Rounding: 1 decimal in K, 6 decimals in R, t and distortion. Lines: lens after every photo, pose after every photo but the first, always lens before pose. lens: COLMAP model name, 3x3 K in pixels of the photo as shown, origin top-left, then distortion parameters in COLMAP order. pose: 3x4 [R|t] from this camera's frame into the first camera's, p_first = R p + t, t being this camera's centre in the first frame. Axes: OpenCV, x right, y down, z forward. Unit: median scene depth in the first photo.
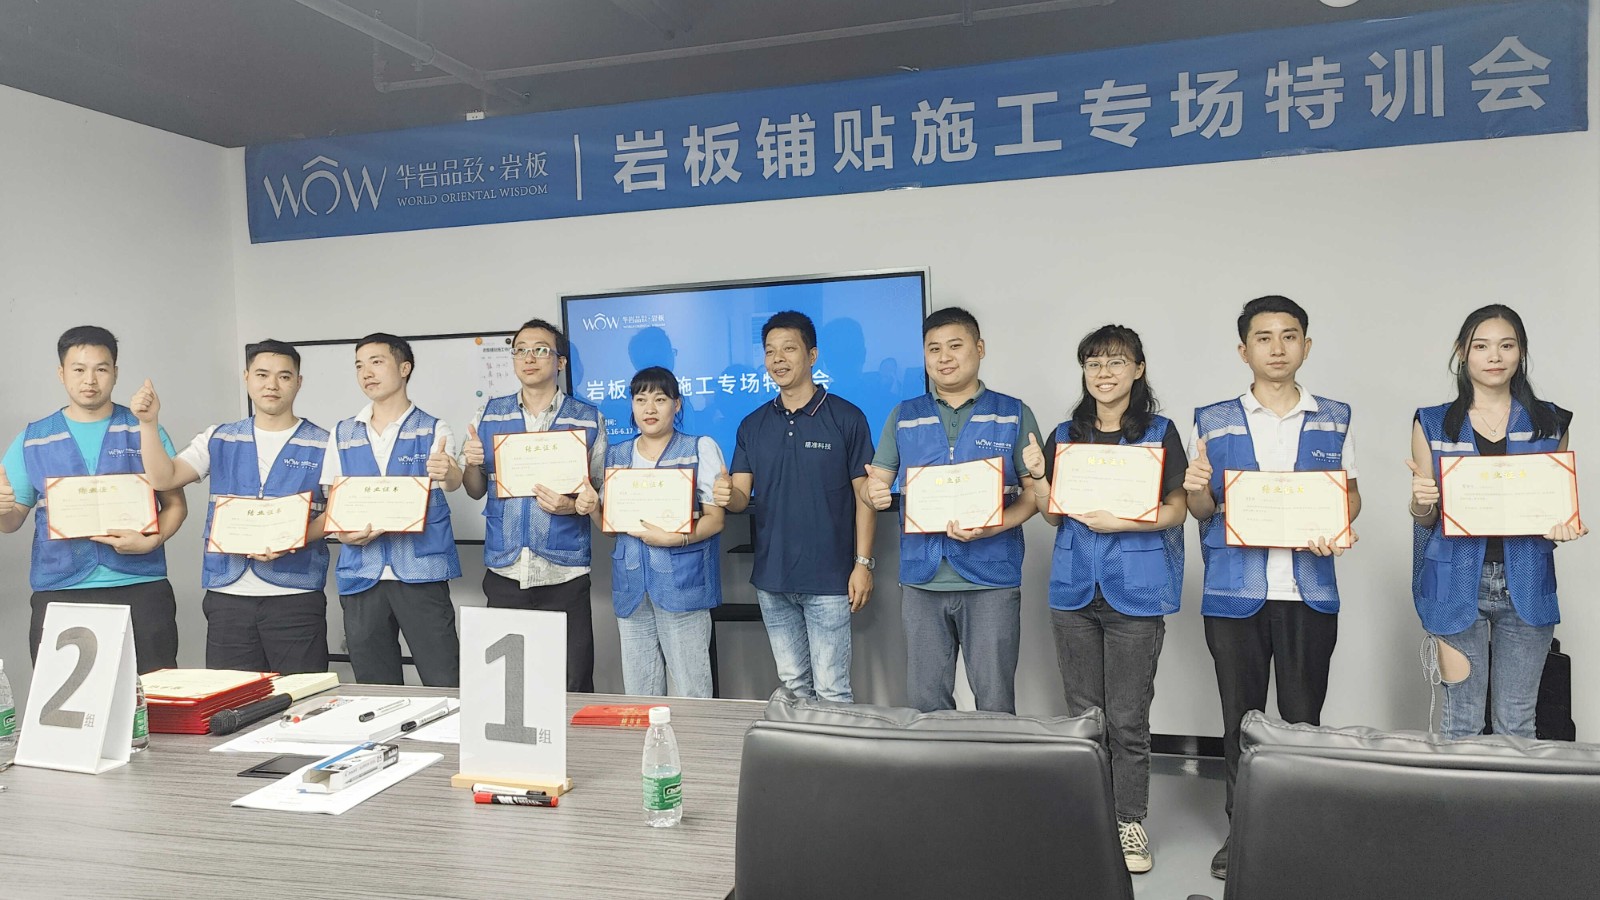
lens RADIAL K [[1112.3, 0, 802.8], [0, 1112.3, 412.4], [0, 0, 1]] dist [0.029097, -0.018244]
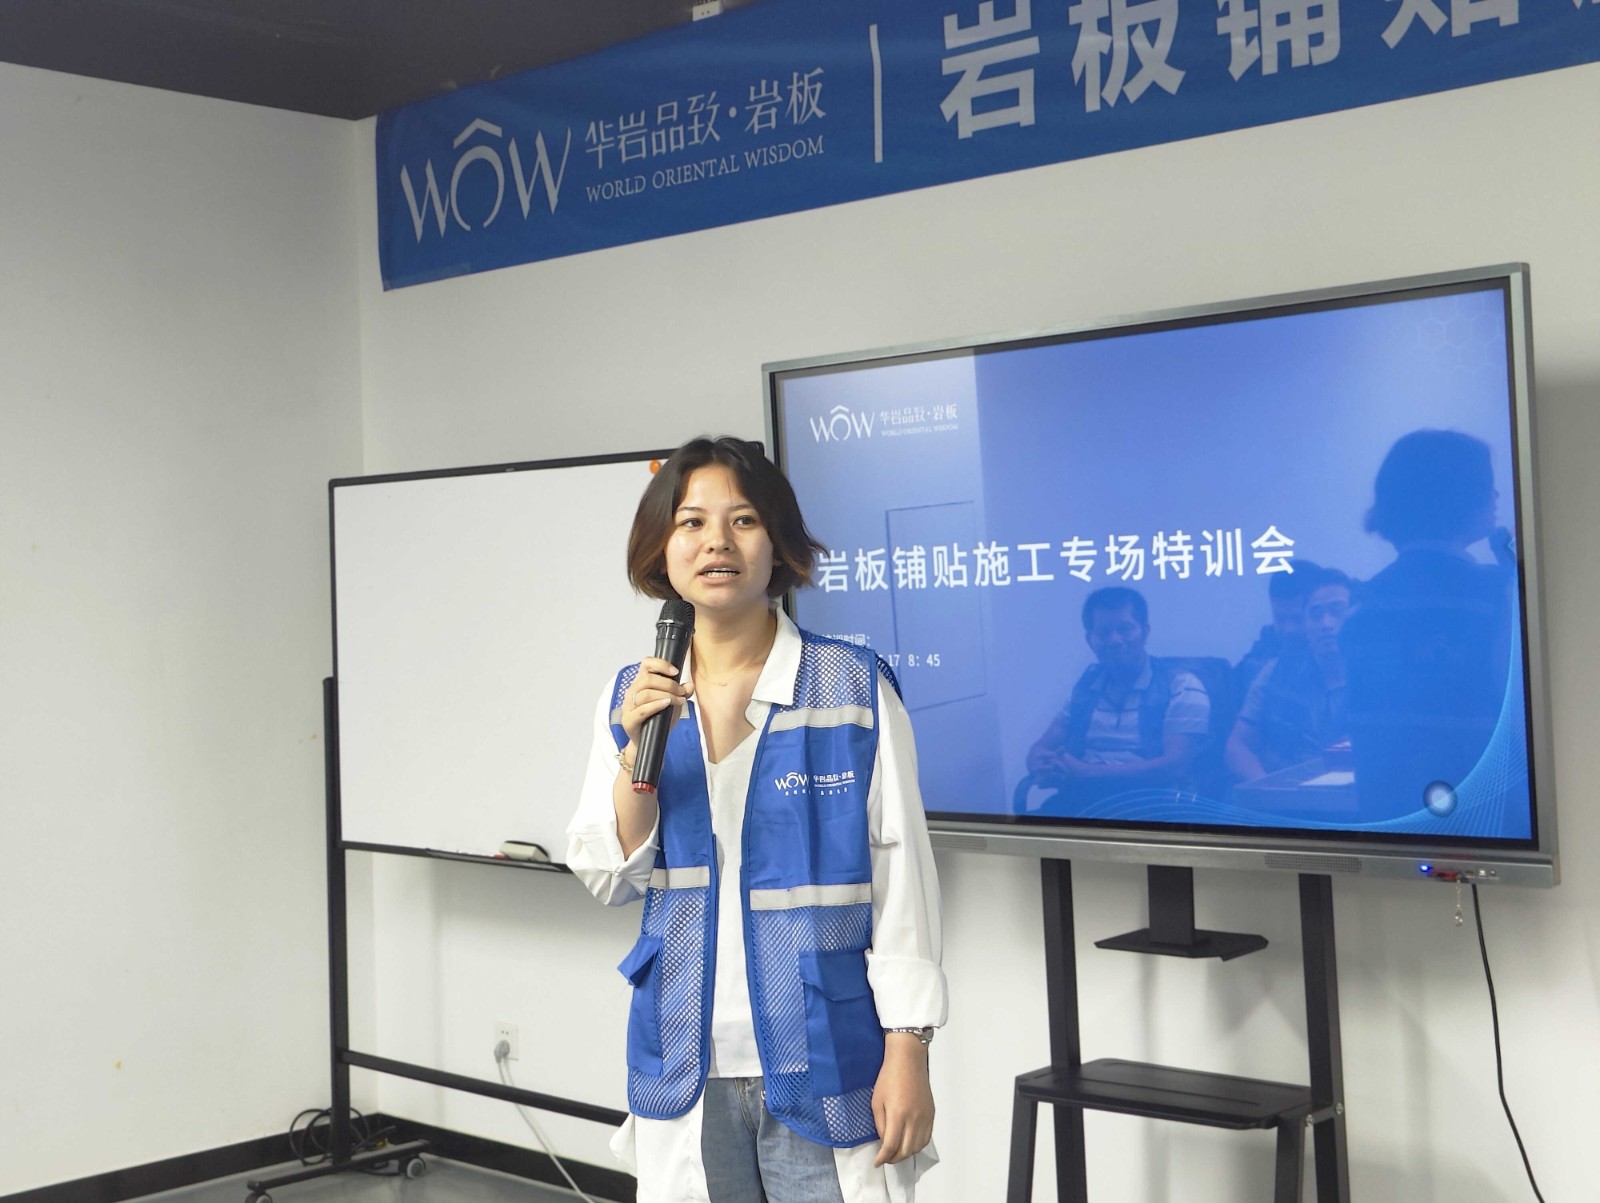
lens RADIAL K [[2188.6, 0, 803.9], [0, 2188.6, 563.0], [0, 0, 1]] dist [-0.031214, 0.000000]
pose [[0.884609, 0.004583, -0.466311, 0.218280], [-0.005728, 0.999983, -0.001037, -0.020948], [0.466298, 0.003588, 0.884620, 0.178798]]
